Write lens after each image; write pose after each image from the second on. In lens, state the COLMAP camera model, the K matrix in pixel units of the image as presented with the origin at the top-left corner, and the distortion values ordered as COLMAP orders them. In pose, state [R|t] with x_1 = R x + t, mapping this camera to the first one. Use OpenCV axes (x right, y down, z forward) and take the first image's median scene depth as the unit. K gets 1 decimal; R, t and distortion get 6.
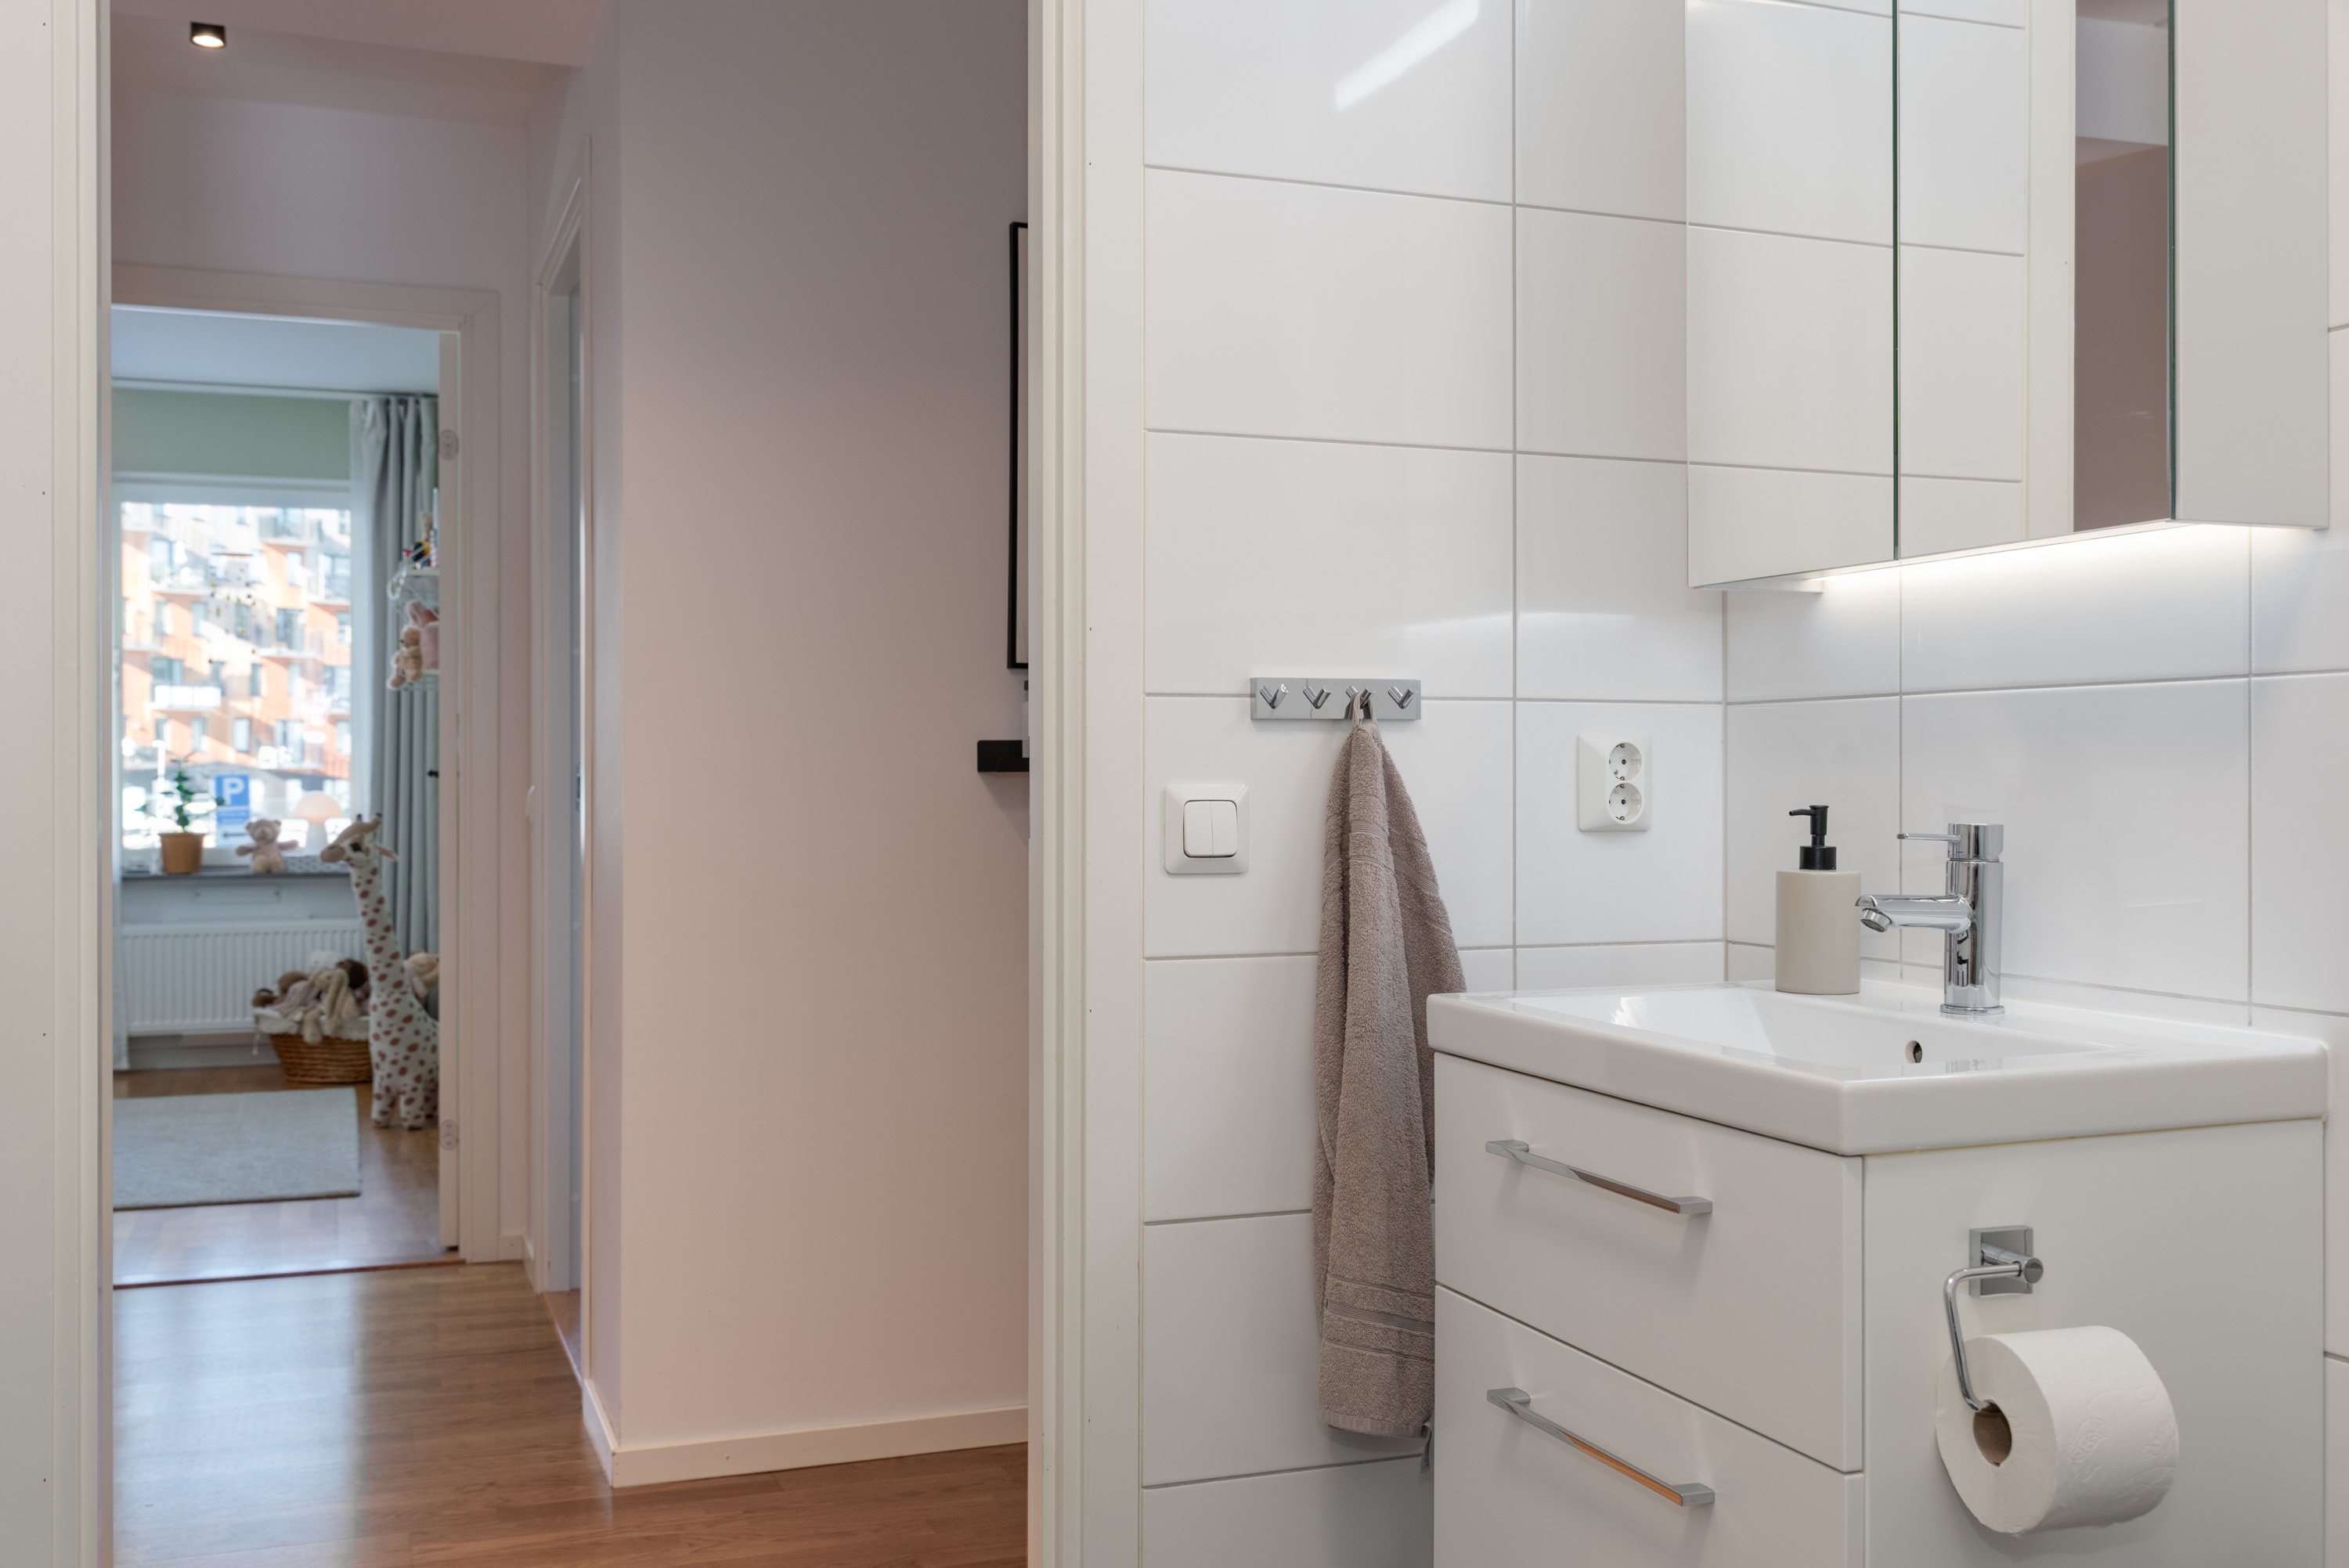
lens RADIAL K [[2138.1, 0, 1174.5], [0, 2138.1, 784.0], [0, 0, 1]] dist [0.001398, -0.001667]
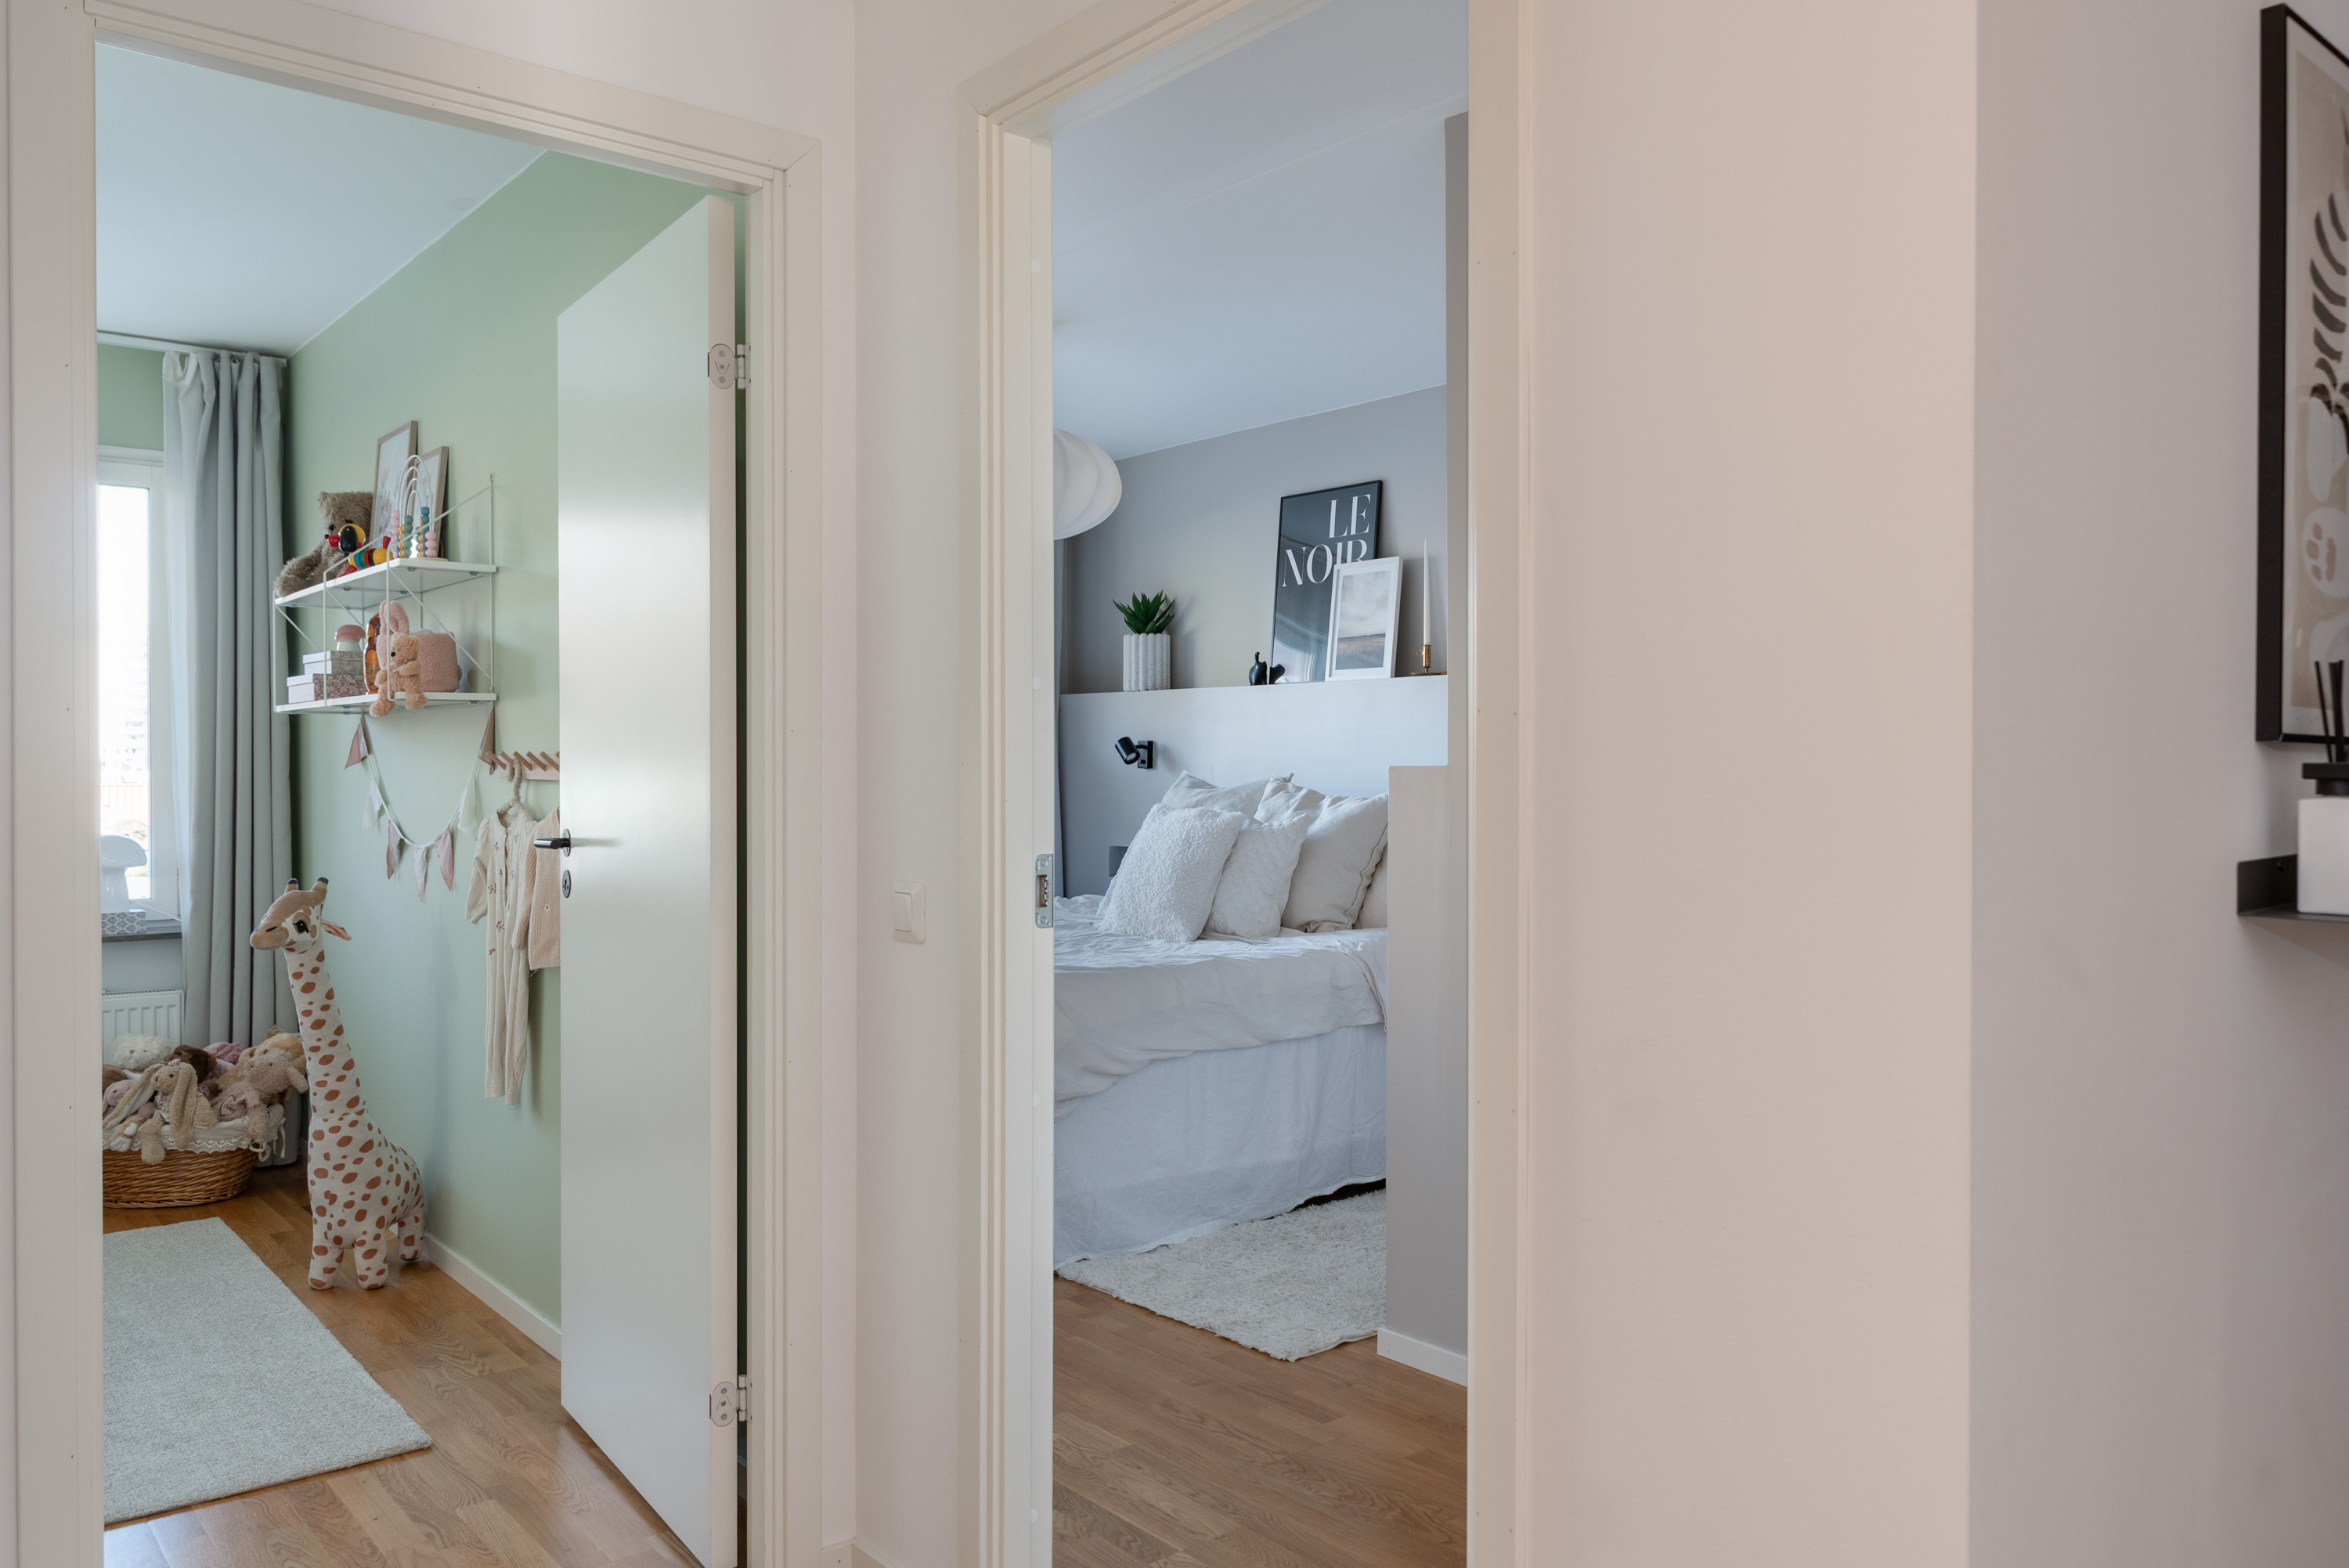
lens RADIAL K [[1661.2, 0, 1220.0], [0, 1661.2, 779.1], [0, 0, 1]] dist [0.006593, -0.003336]
pose [[0.944524, -0.003014, 0.328428, -0.233030], [0.001849, 0.999991, 0.003860, -0.020744], [-0.328436, -0.003039, 0.944521, 0.295201]]
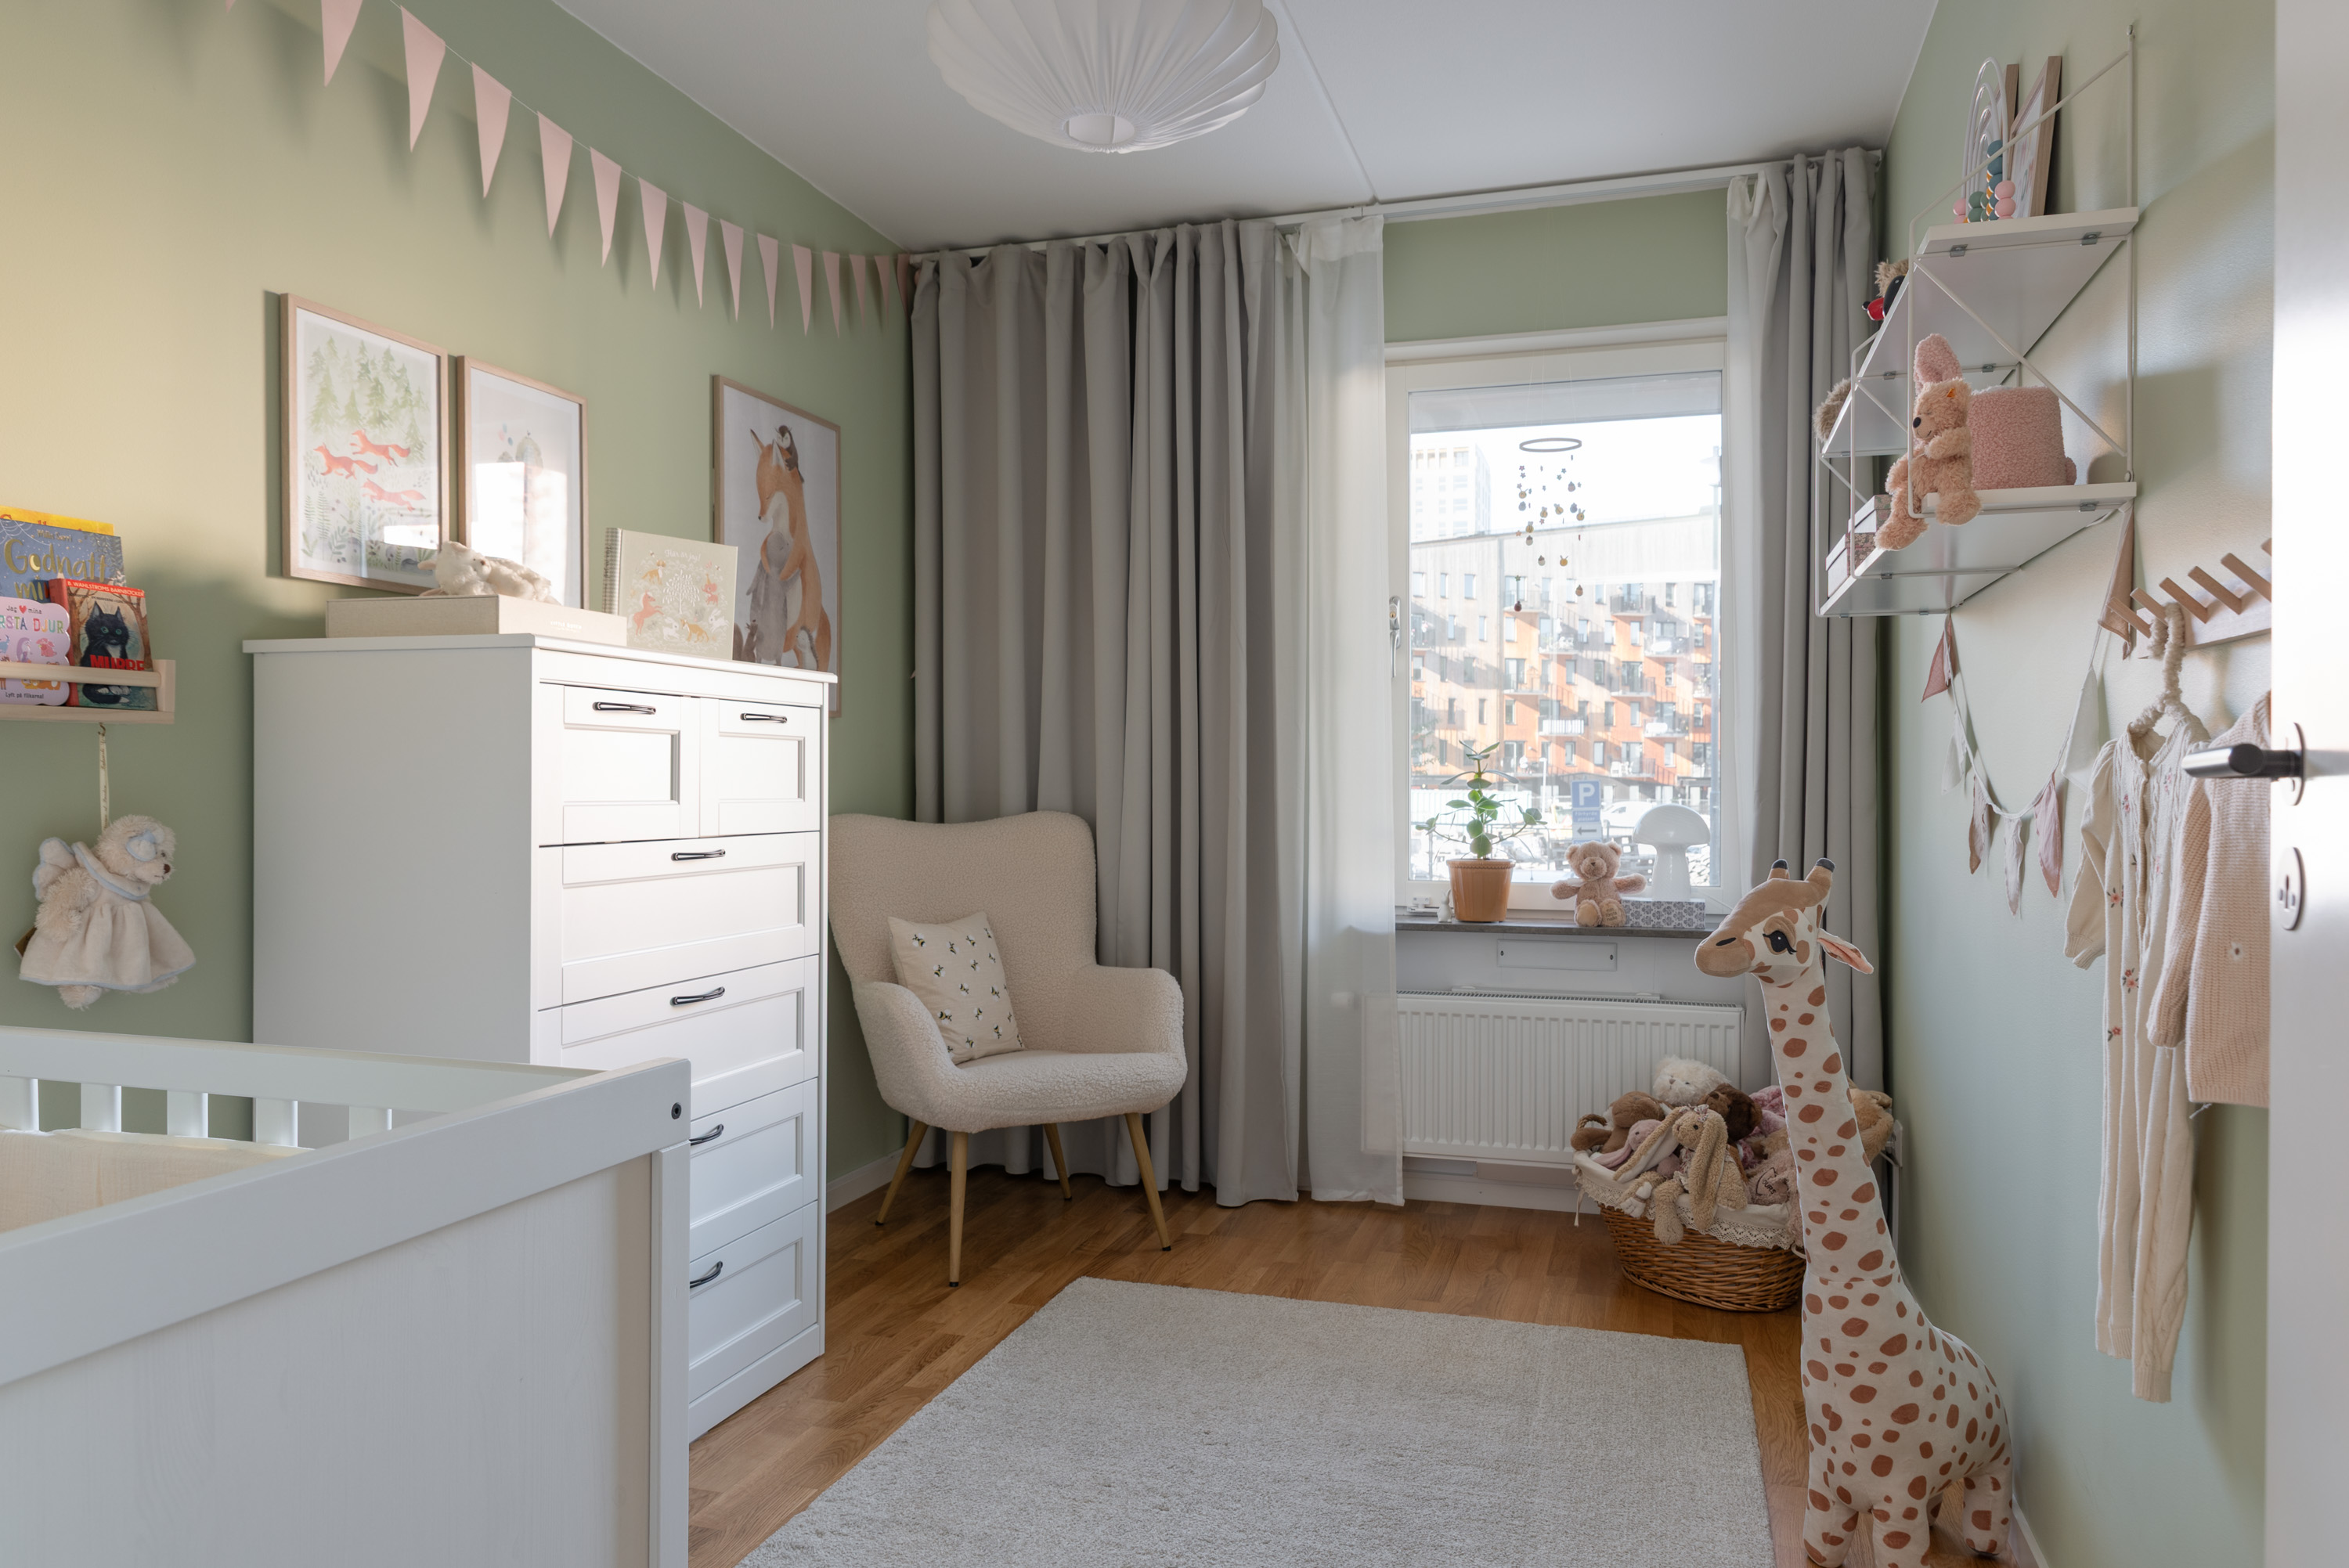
lens RADIAL K [[1577.0, 0, 1176.8], [0, 1577.0, 787.0], [0, 0, 1]] dist [0.002193, -0.002424]
pose [[0.782046, 0.004951, -0.623201, -0.241236], [-0.005737, 0.999983, 0.000744, -0.001070], [0.623194, 0.002994, 0.782062, 0.582867]]
